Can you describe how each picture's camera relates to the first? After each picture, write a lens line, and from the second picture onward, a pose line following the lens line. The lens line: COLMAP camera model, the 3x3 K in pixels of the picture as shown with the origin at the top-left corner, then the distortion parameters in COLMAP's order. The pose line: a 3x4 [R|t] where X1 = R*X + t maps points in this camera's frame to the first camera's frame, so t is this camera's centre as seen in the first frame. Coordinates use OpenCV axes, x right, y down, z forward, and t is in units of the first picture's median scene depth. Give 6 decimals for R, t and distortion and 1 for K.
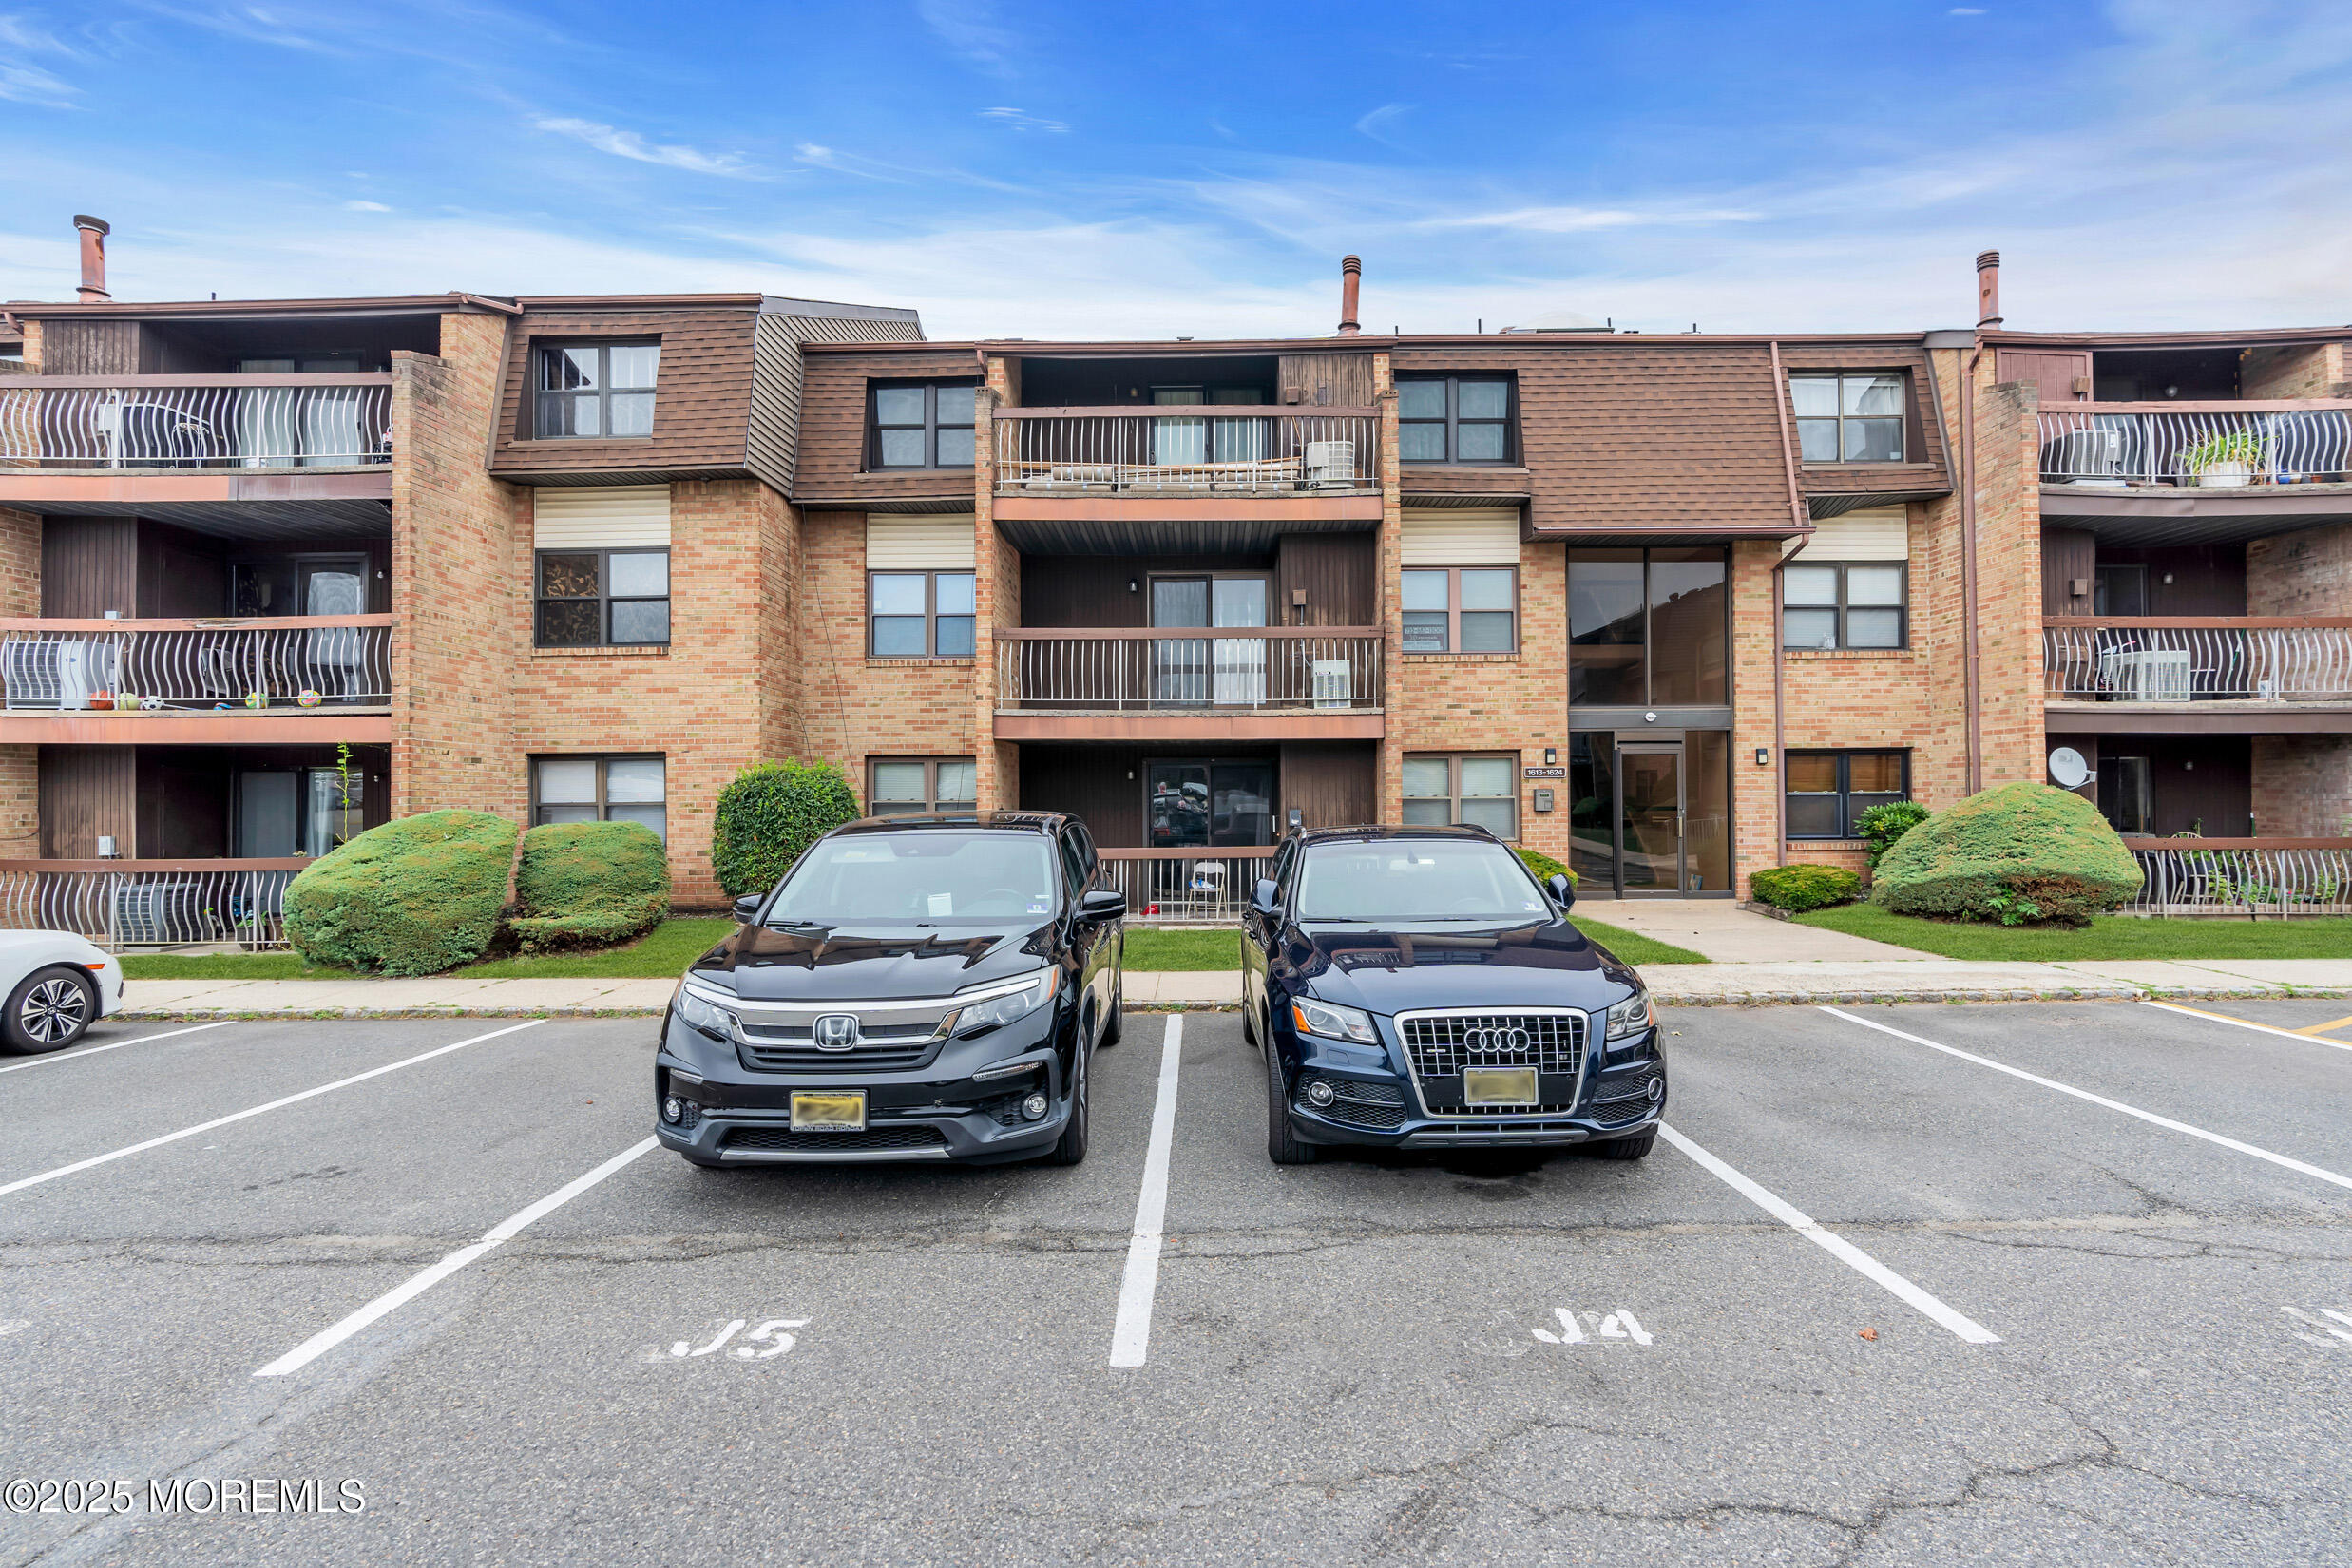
lens RADIAL K [[1066.5, 0, 1190.2], [0, 1066.5, 786.3], [0, 0, 1]] dist [-0.014965, 0.007426]
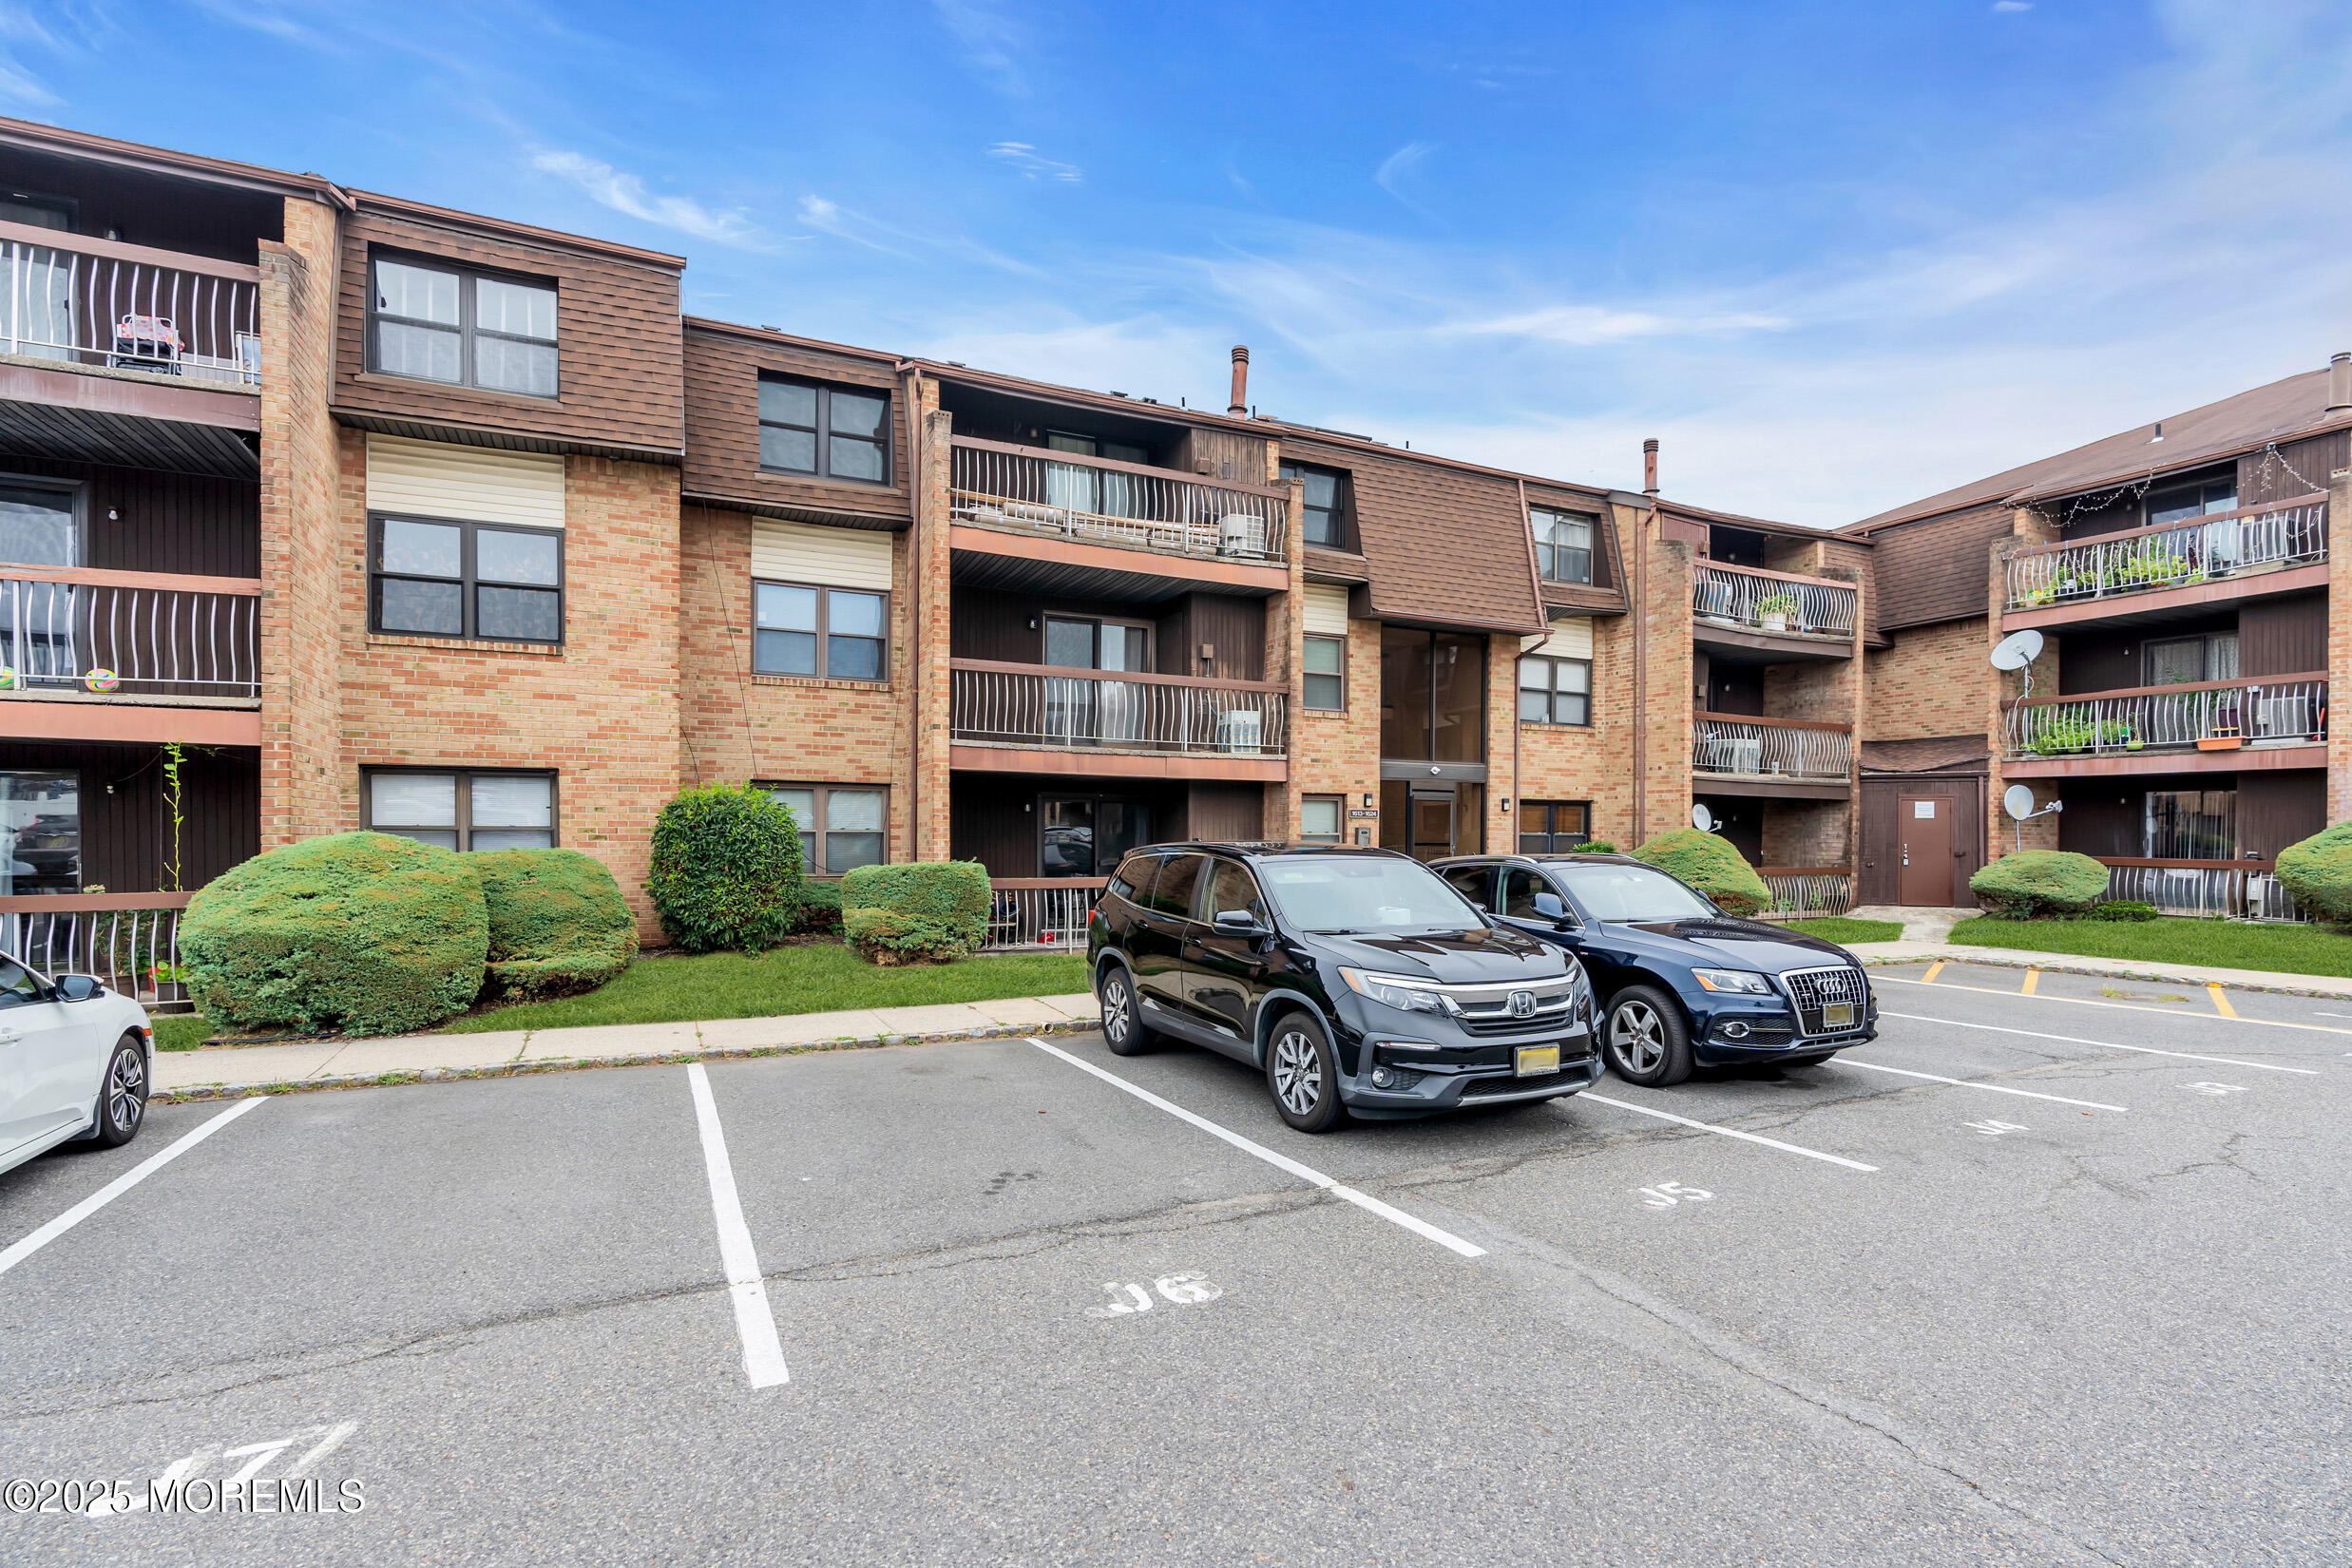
lens RADIAL K [[1095.0, 0, 1170.0], [0, 1095.0, 848.0], [0, 0, 1]] dist [-0.006847, 0.000680]
pose [[0.901311, 0.007519, 0.433106, -0.429207], [-0.018277, 0.999619, 0.020682, 0.004554], [-0.432786, -0.026557, 0.901106, -0.015187]]
